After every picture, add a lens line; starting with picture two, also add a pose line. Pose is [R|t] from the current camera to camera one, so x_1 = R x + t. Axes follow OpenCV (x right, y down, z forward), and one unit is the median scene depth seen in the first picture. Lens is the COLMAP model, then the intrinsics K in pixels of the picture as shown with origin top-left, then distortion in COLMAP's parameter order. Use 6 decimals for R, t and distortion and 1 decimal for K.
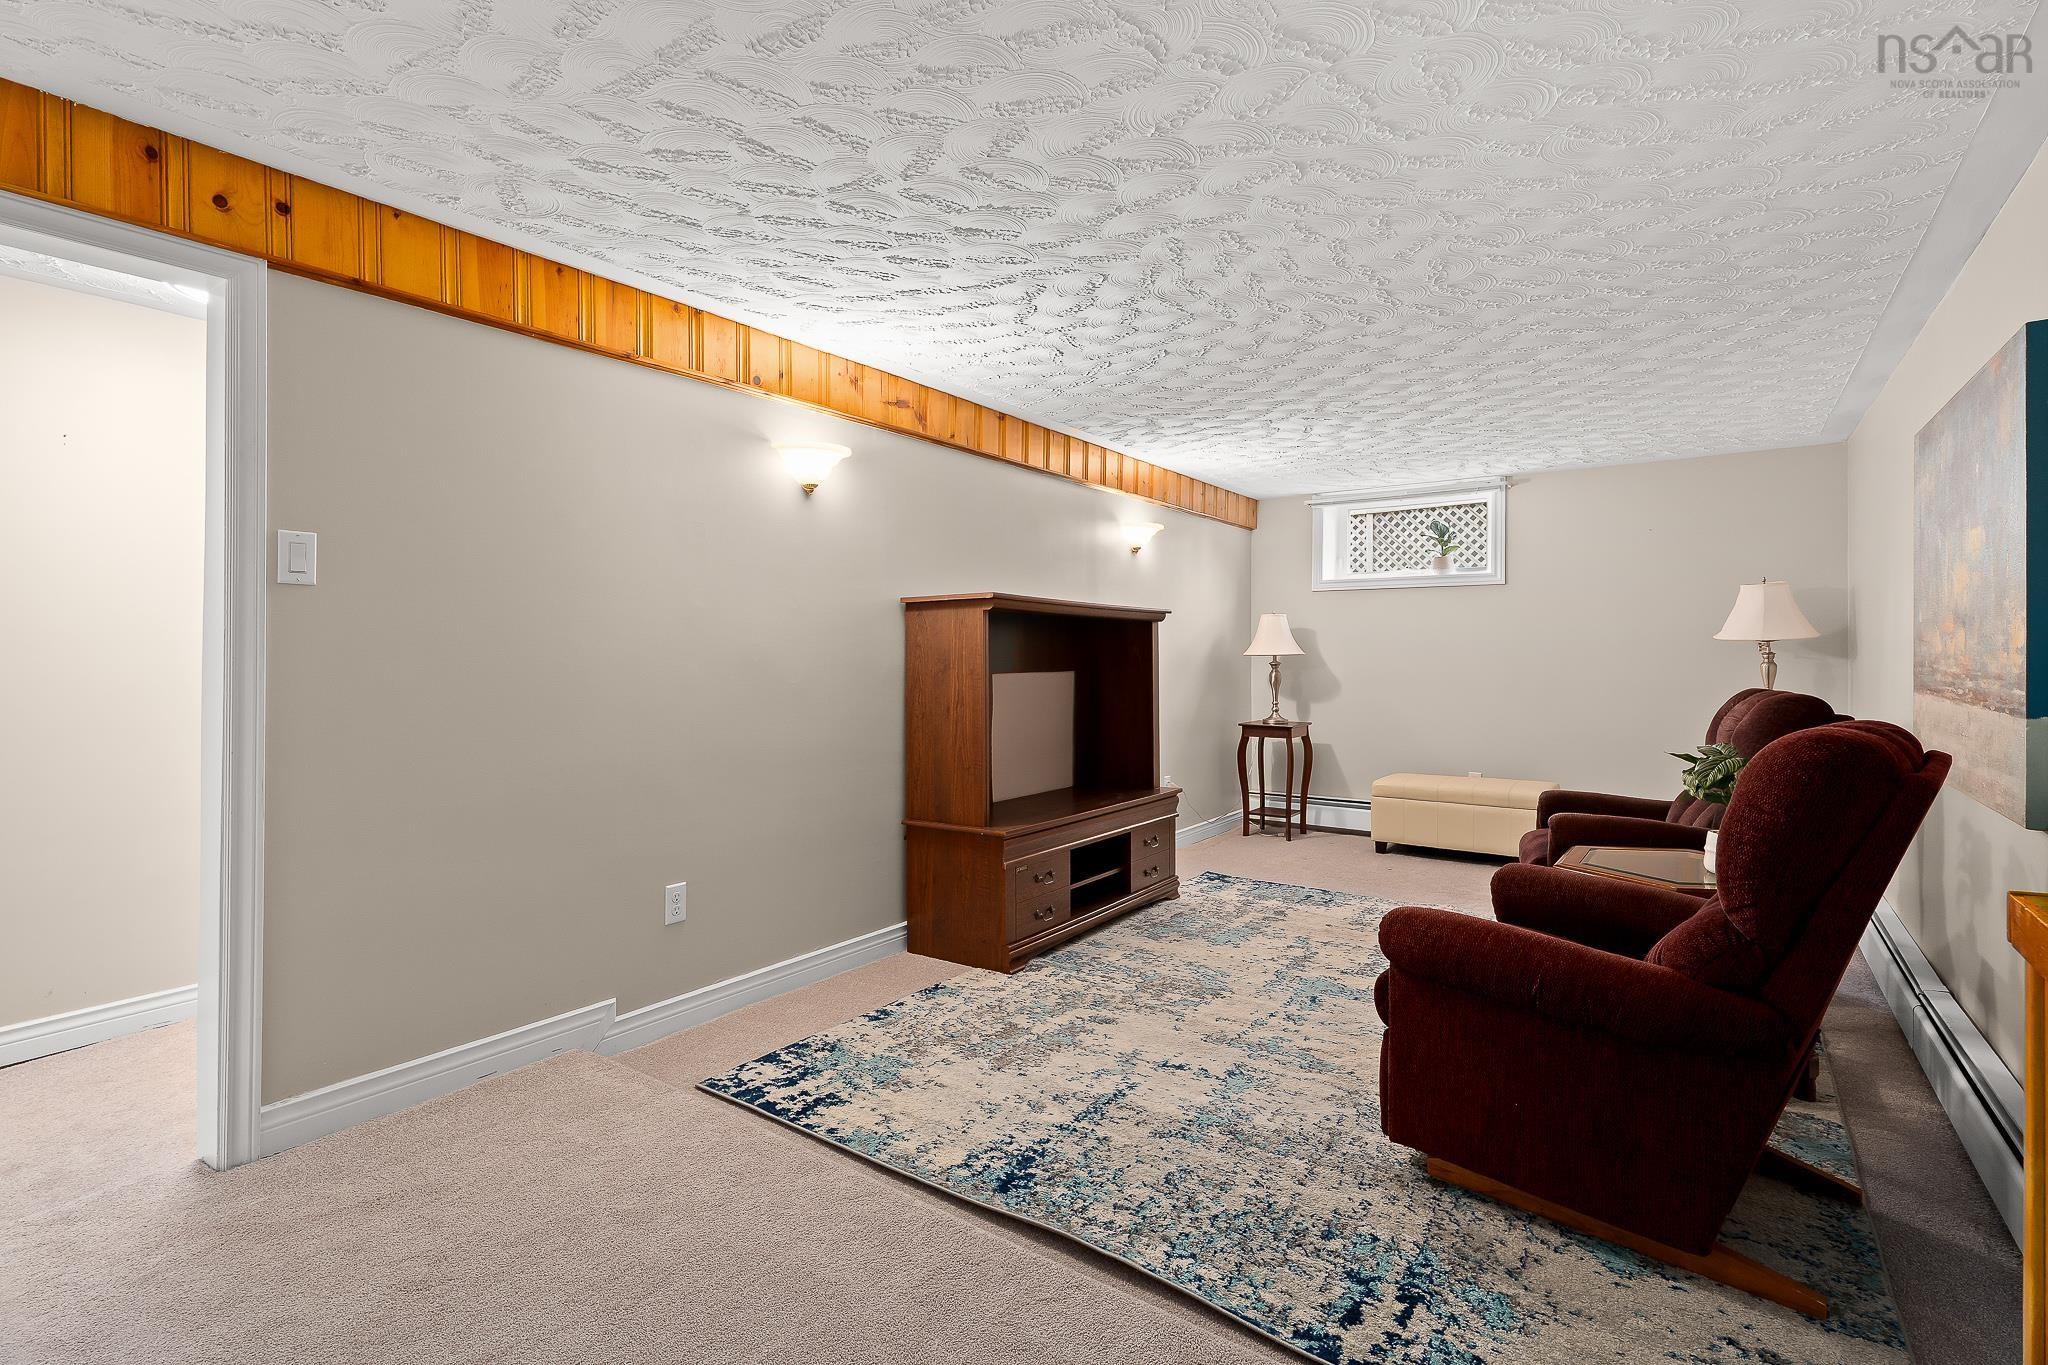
lens RADIAL K [[933.1, 0, 1023.3], [0, 933.1, 664.1], [0, 0, 1]] dist [-0.002000, 0.000431]
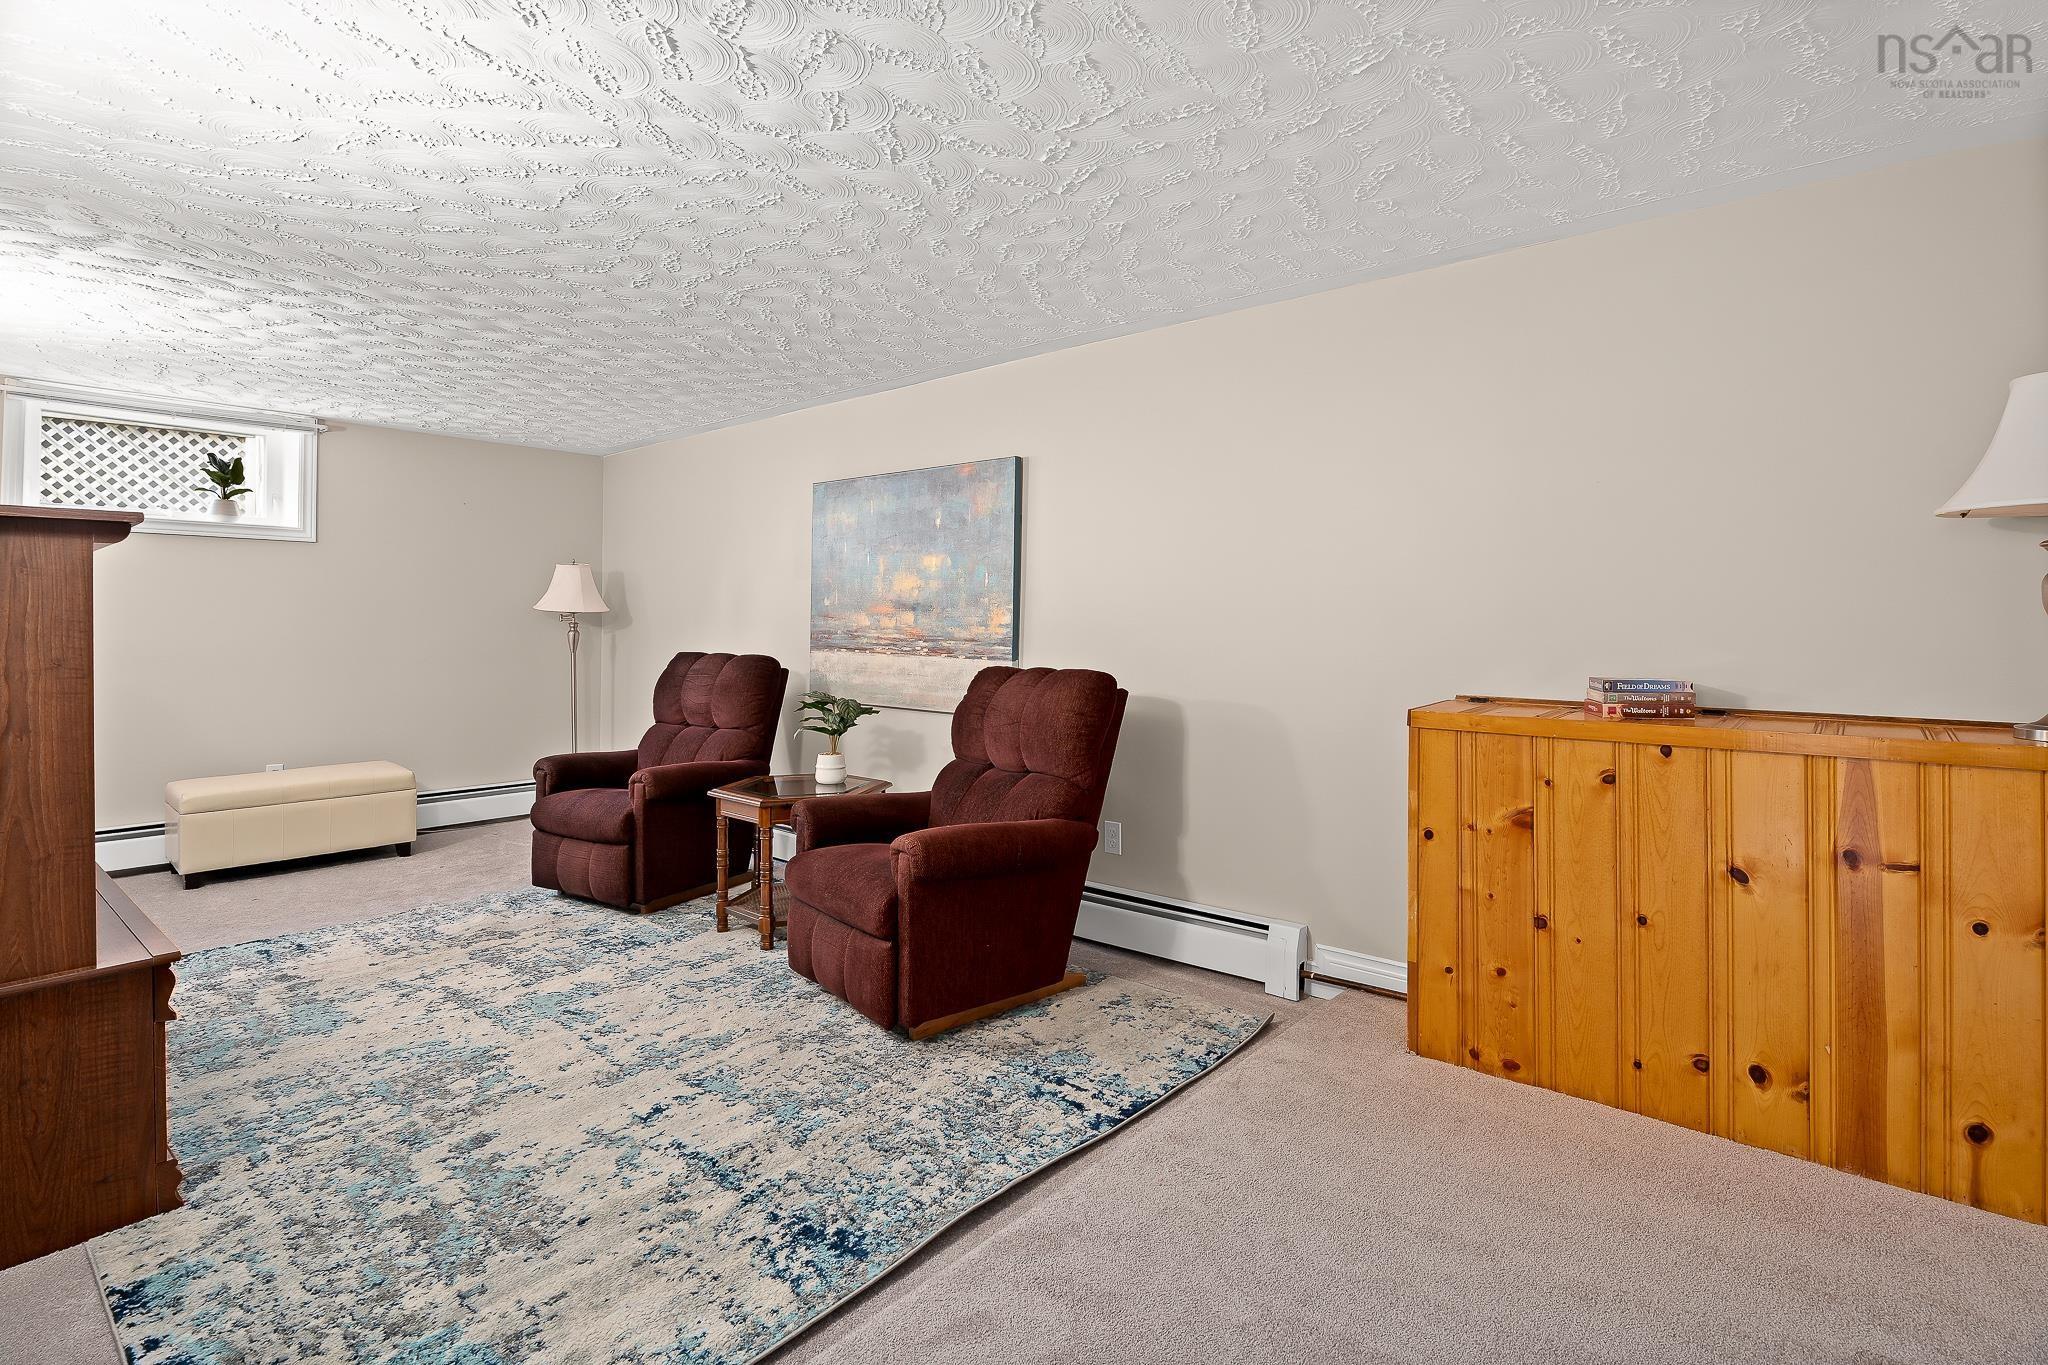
lens RADIAL K [[989.1, 0, 979.1], [0, 989.1, 622.8], [0, 0, 1]] dist [-0.009530, -0.002543]
pose [[0.111933, 0.000134, 0.993716, -0.643838], [0.004913, 0.999988, -0.000688, -0.012919], [-0.993704, 0.004959, 0.111931, 0.554766]]
